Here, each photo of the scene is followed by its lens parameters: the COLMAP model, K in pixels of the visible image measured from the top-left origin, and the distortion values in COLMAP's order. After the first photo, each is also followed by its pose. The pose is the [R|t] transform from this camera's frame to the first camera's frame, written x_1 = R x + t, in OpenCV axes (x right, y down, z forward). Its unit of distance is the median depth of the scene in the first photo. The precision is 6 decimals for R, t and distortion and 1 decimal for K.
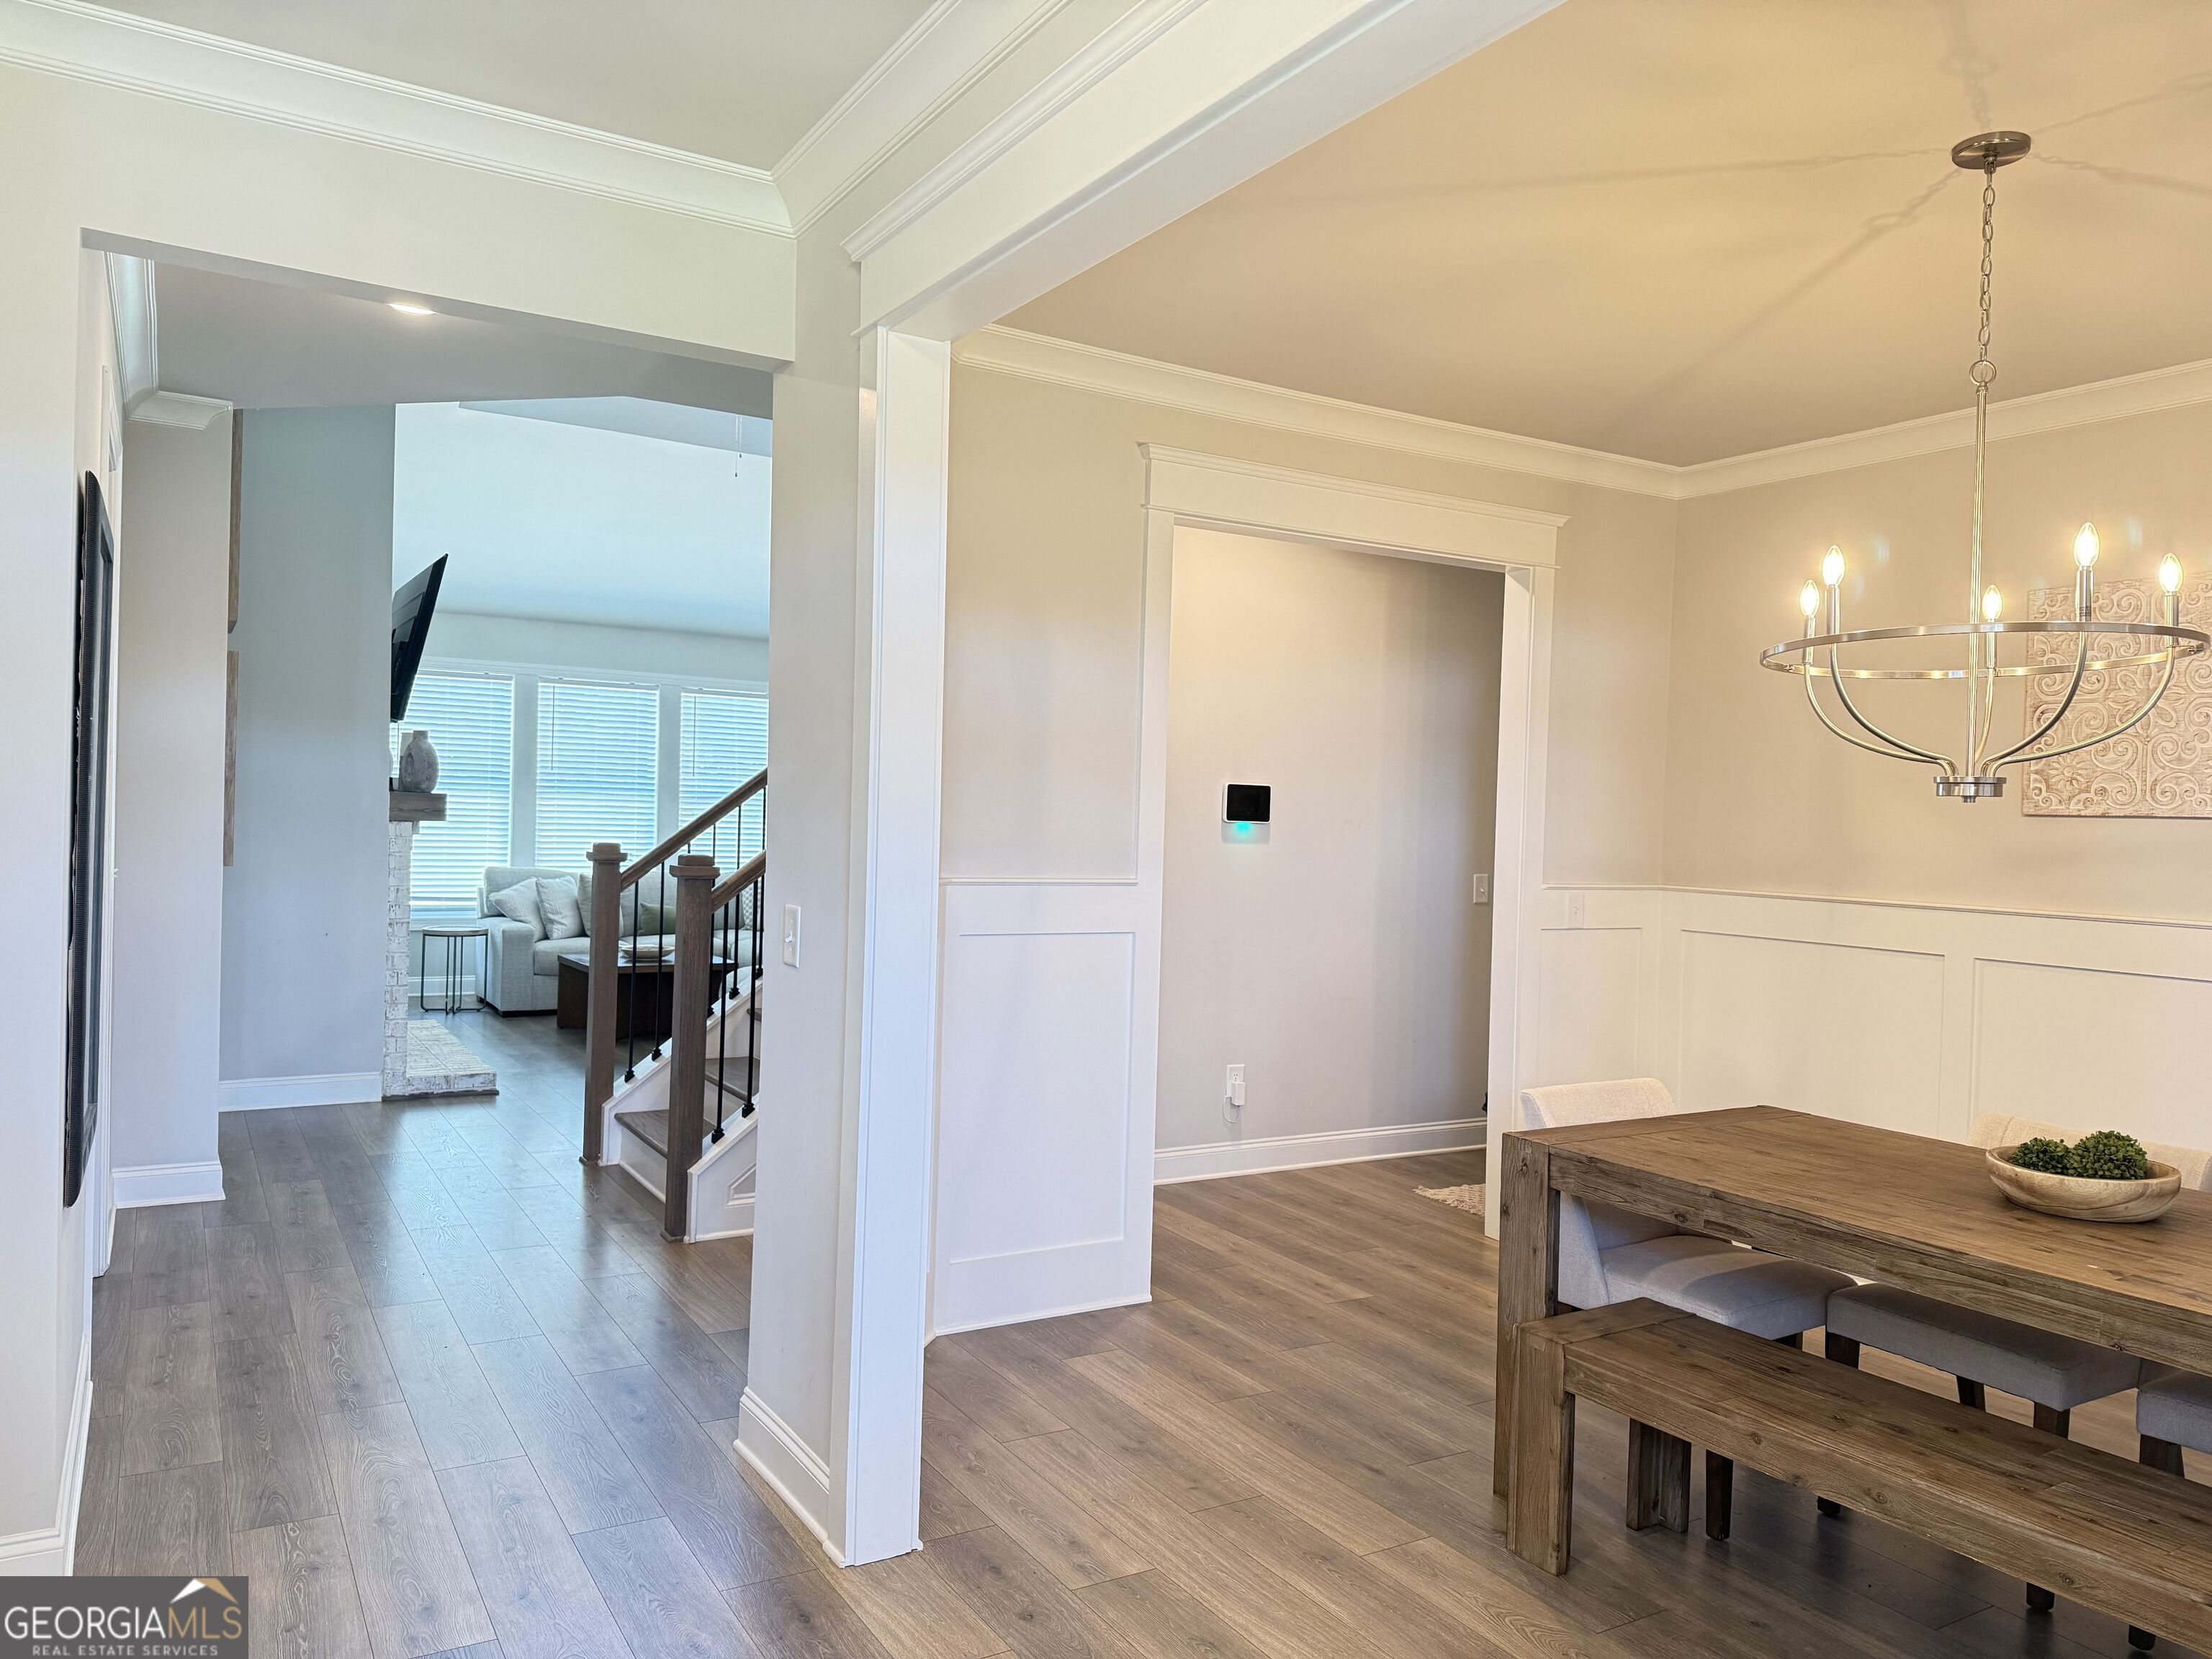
lens RADIAL K [[1571.1, 0, 1104.7], [0, 1571.1, 834.3], [0, 0, 1]] dist [0.007869, 0.002145]
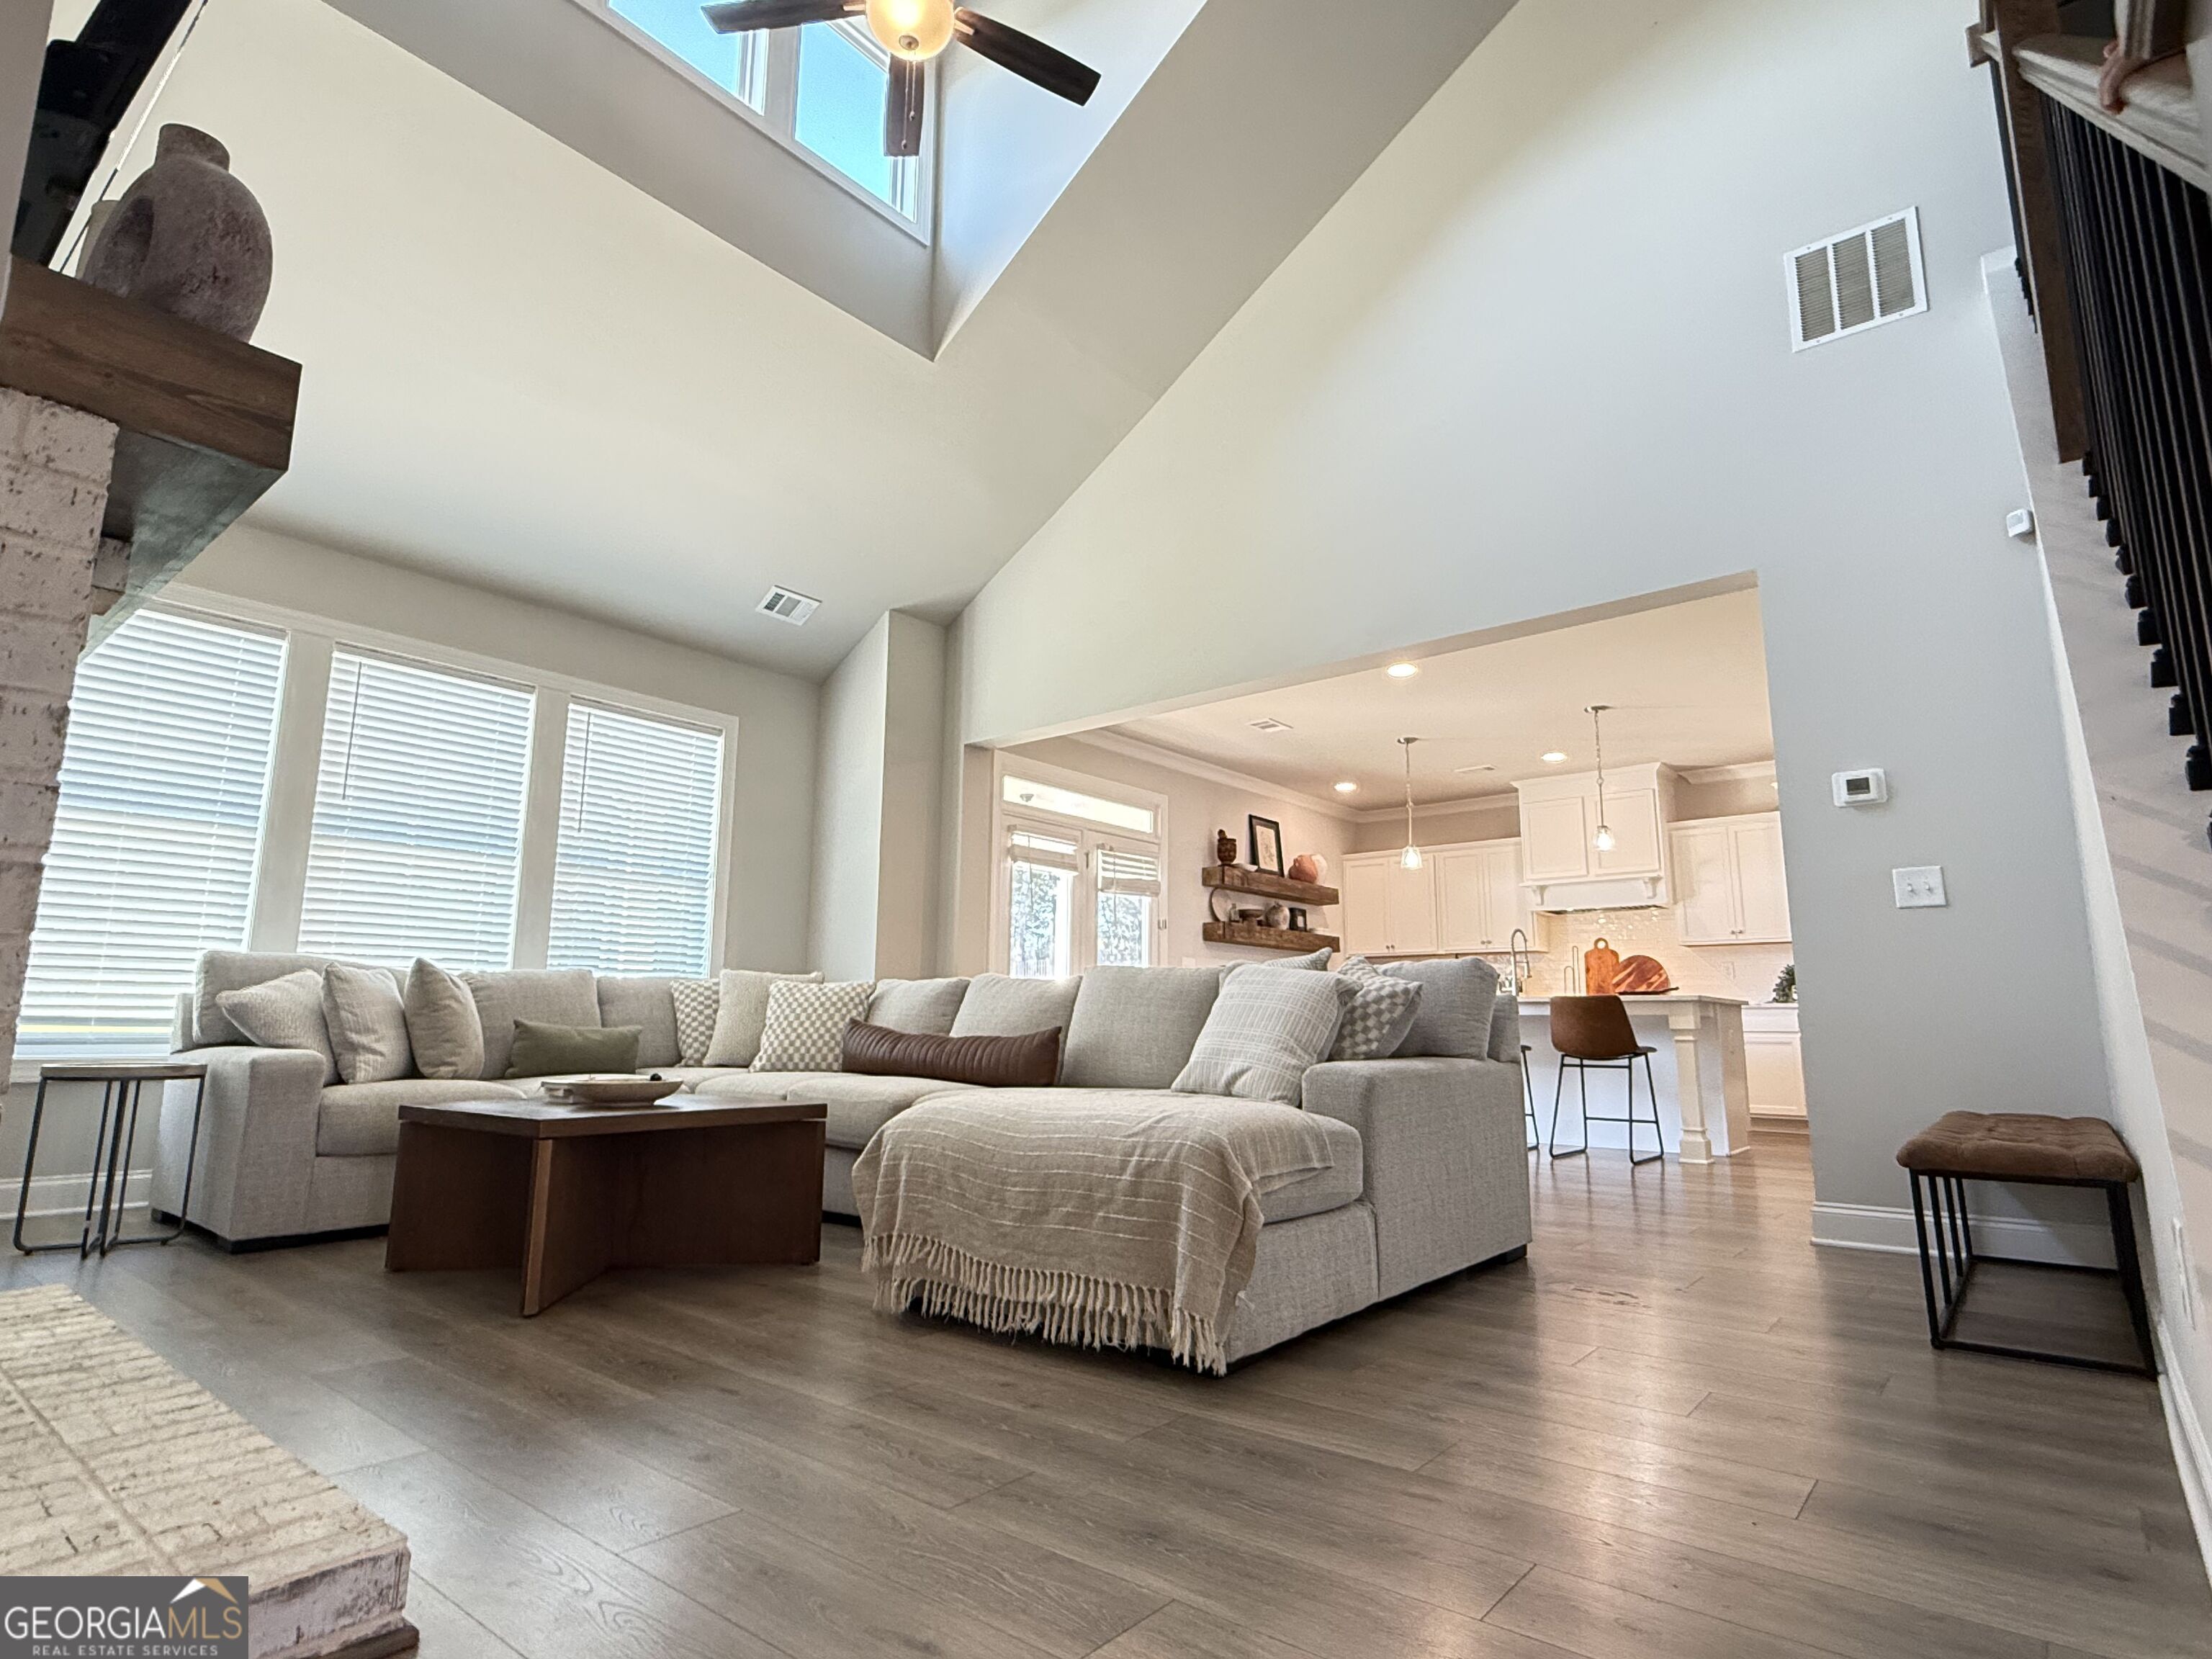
lens RADIAL K [[1139.9, 0, 1108.0], [0, 1139.9, 815.8], [0, 0, 1]] dist [-0.004589, -0.001366]
pose [[0.939832, 0.033631, 0.339977, -0.251287], [0.029519, 0.983427, -0.178885, 0.055115], [-0.340359, 0.178158, 0.923264, 0.564906]]
